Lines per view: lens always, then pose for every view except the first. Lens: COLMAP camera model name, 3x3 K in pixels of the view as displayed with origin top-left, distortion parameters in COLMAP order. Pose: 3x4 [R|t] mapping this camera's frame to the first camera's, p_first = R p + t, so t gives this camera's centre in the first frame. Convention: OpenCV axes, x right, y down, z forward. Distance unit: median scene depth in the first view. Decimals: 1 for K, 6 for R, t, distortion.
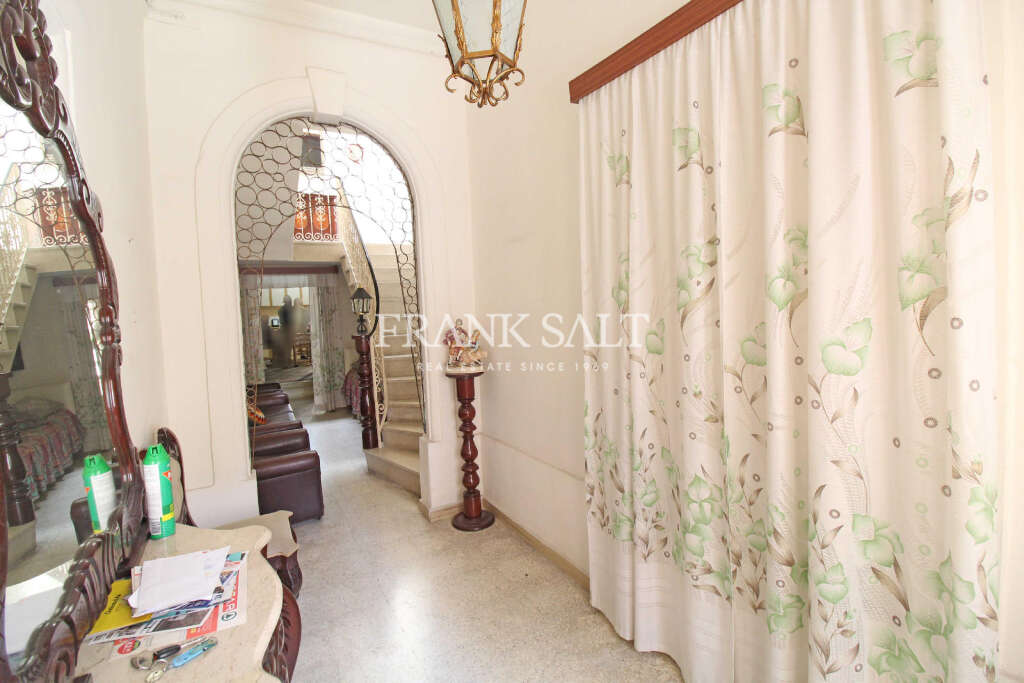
lens RADIAL K [[462.9, 0, 505.7], [0, 462.9, 337.5], [0, 0, 1]] dist [-0.008179, -0.006885]
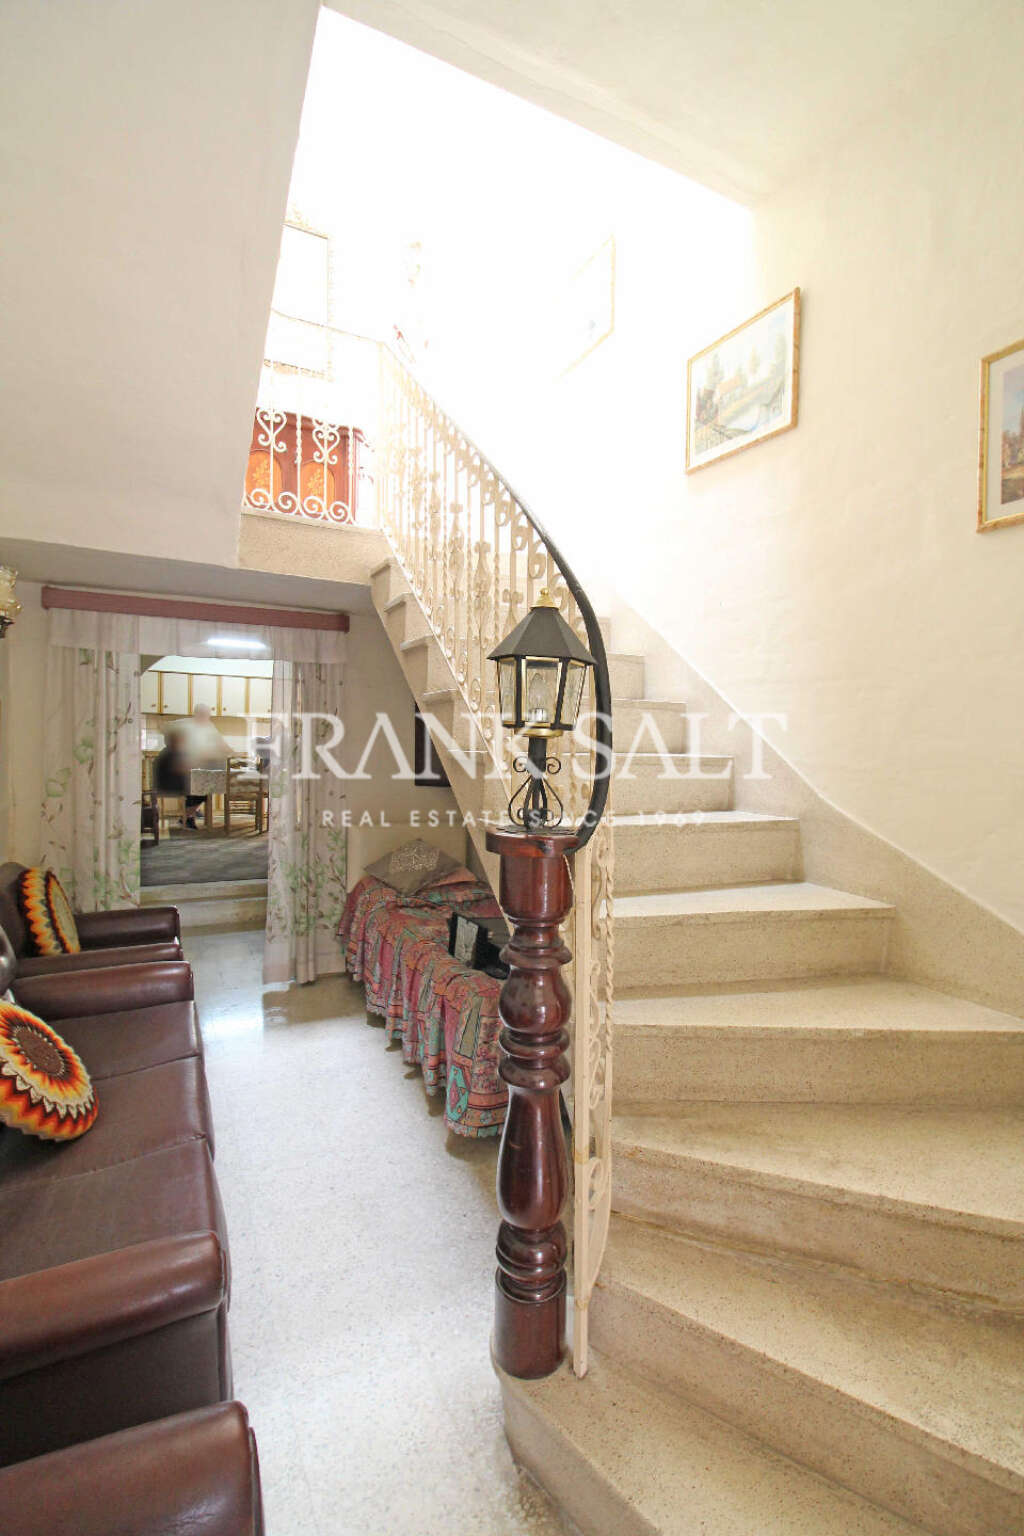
lens RADIAL K [[694.3, 0, 517.5], [0, 694.3, 754.8], [0, 0, 1]] dist [-0.008179, -0.006885]
pose [[0.997709, 0.055760, -0.038312, -0.626778], [-0.057293, 0.997549, -0.040171, -0.061728], [0.035978, 0.042274, 0.998458, 1.389122]]
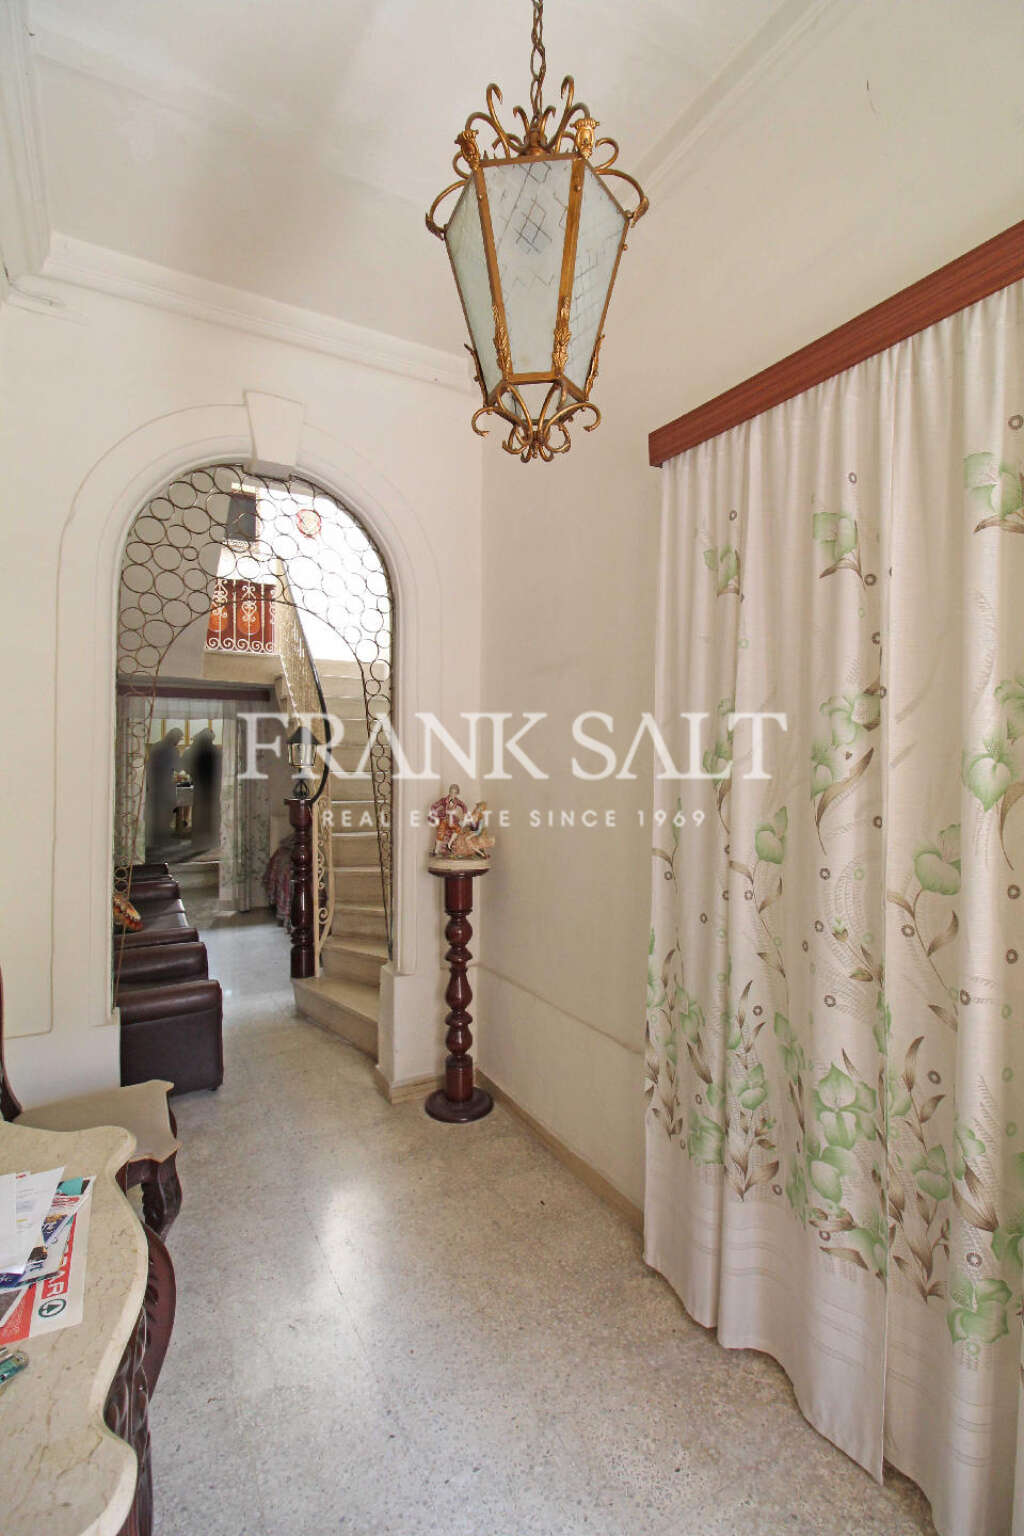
lens RADIAL K [[694.3, 0, 519.4], [0, 694.3, 775.9], [0, 0, 1]] dist [-0.008179, -0.006885]
pose [[0.998593, 0.052511, 0.007417, -0.029271], [-0.052112, 0.997561, -0.046440, -0.019674], [-0.009838, 0.045988, 0.998894, 0.052621]]
